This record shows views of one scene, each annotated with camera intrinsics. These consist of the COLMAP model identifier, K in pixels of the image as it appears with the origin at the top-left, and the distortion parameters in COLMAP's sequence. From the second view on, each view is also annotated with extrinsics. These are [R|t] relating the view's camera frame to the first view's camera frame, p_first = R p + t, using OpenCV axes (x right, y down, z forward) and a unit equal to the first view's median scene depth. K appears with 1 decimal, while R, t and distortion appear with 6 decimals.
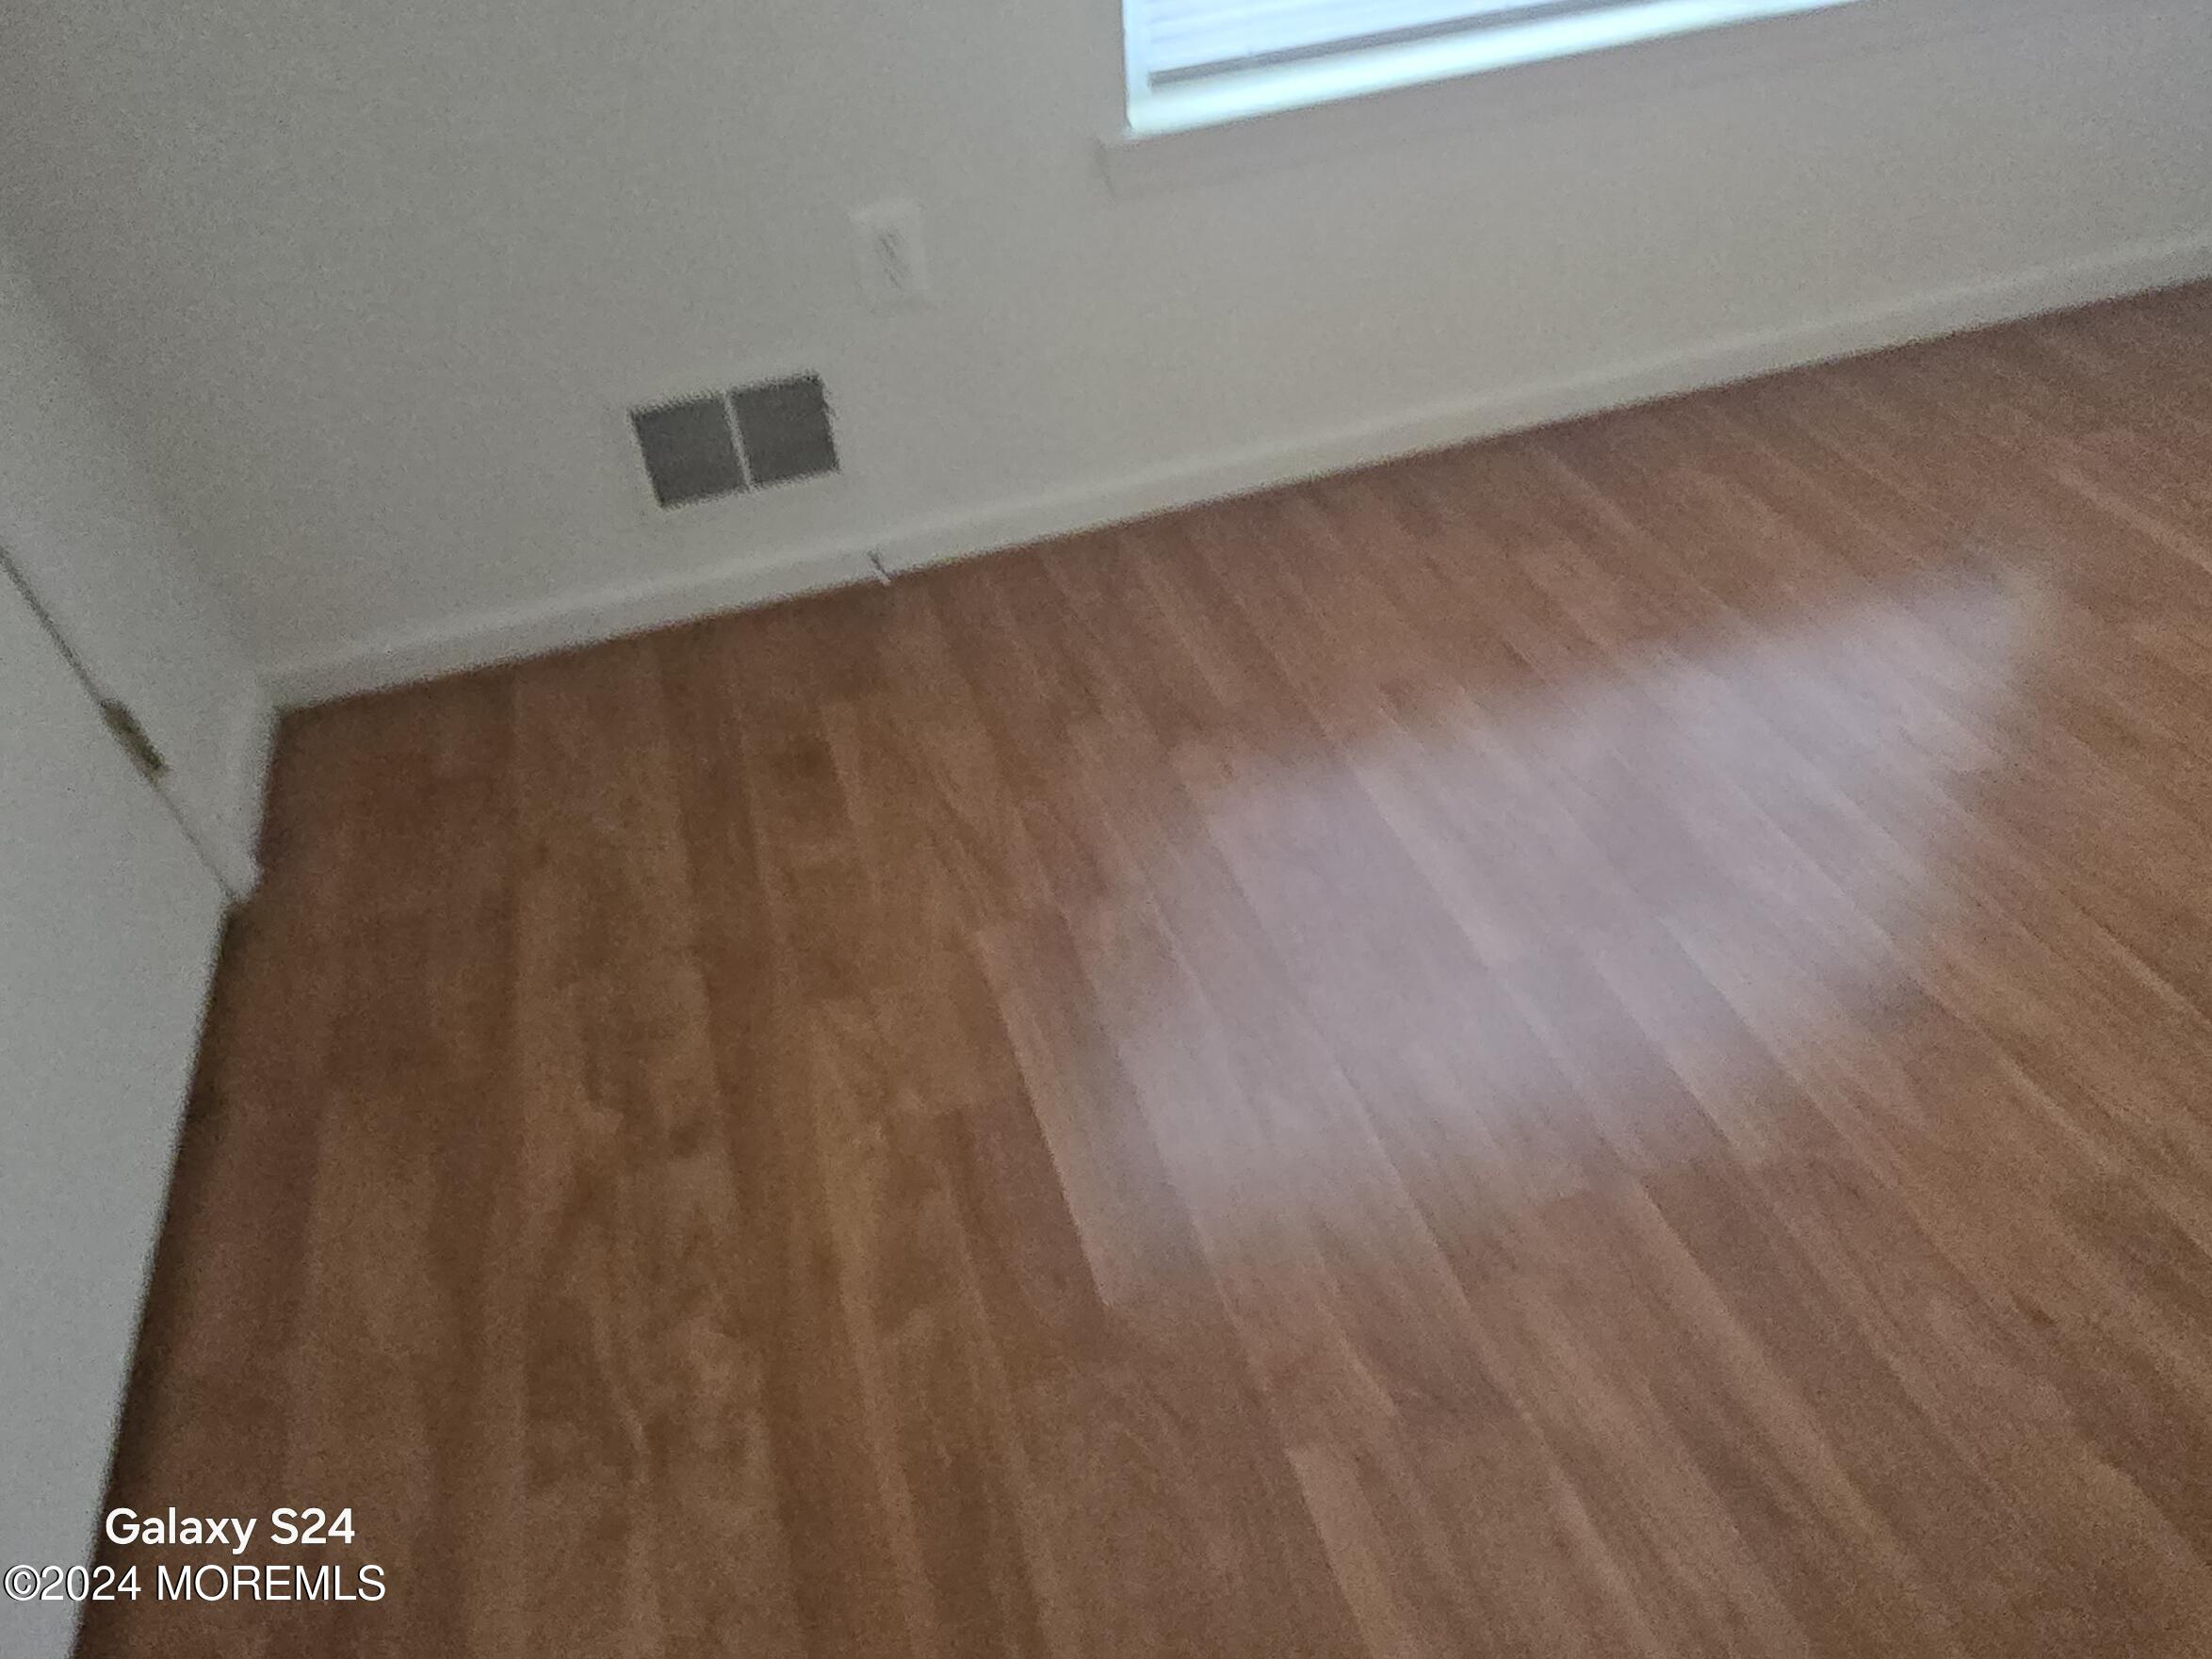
lens RADIAL K [[1432.4, 0, 1095.5], [0, 1432.4, 837.8], [0, 0, 1]] dist [0.009729, 0.002415]
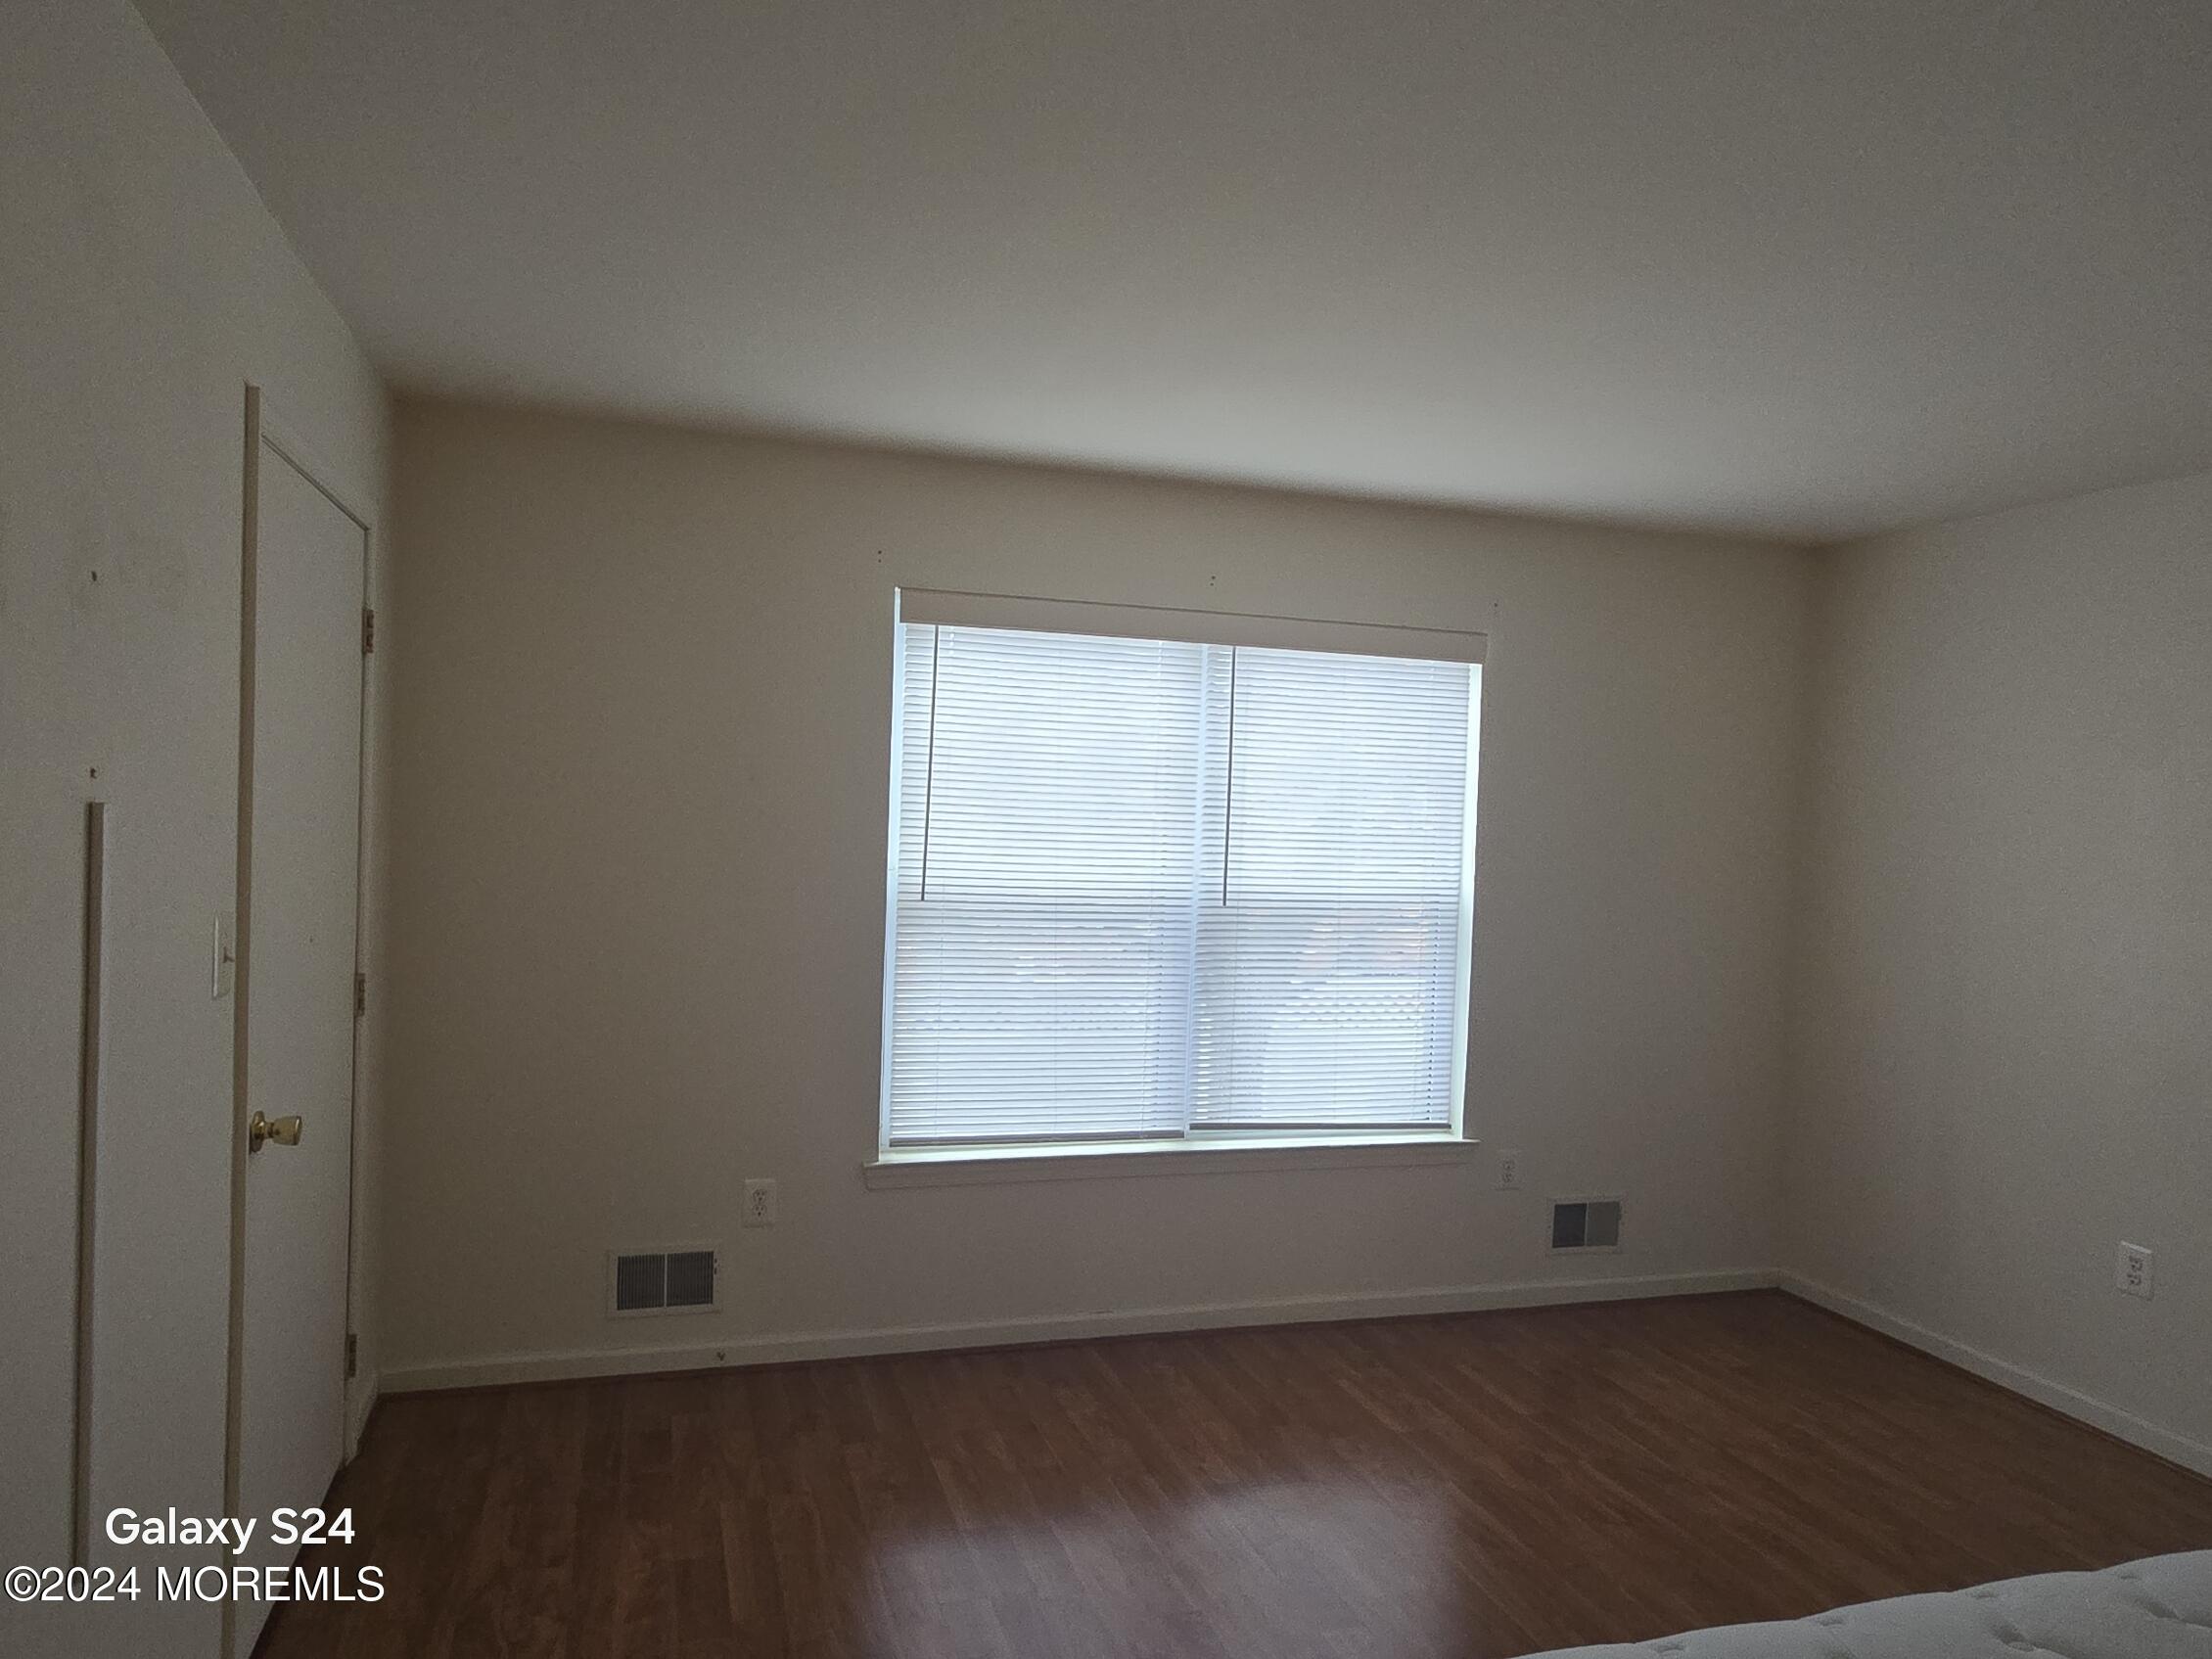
lens RADIAL K [[1509.7, 0, 1106.0], [0, 1509.7, 829.5], [0, 0, 1]] dist [-0.085300, 0.001527]
pose [[0.993388, 0.114643, -0.006147, 0.304728], [-0.089529, 0.740030, -0.666589, 0.594273], [-0.071871, 0.662731, 0.745400, -1.016291]]
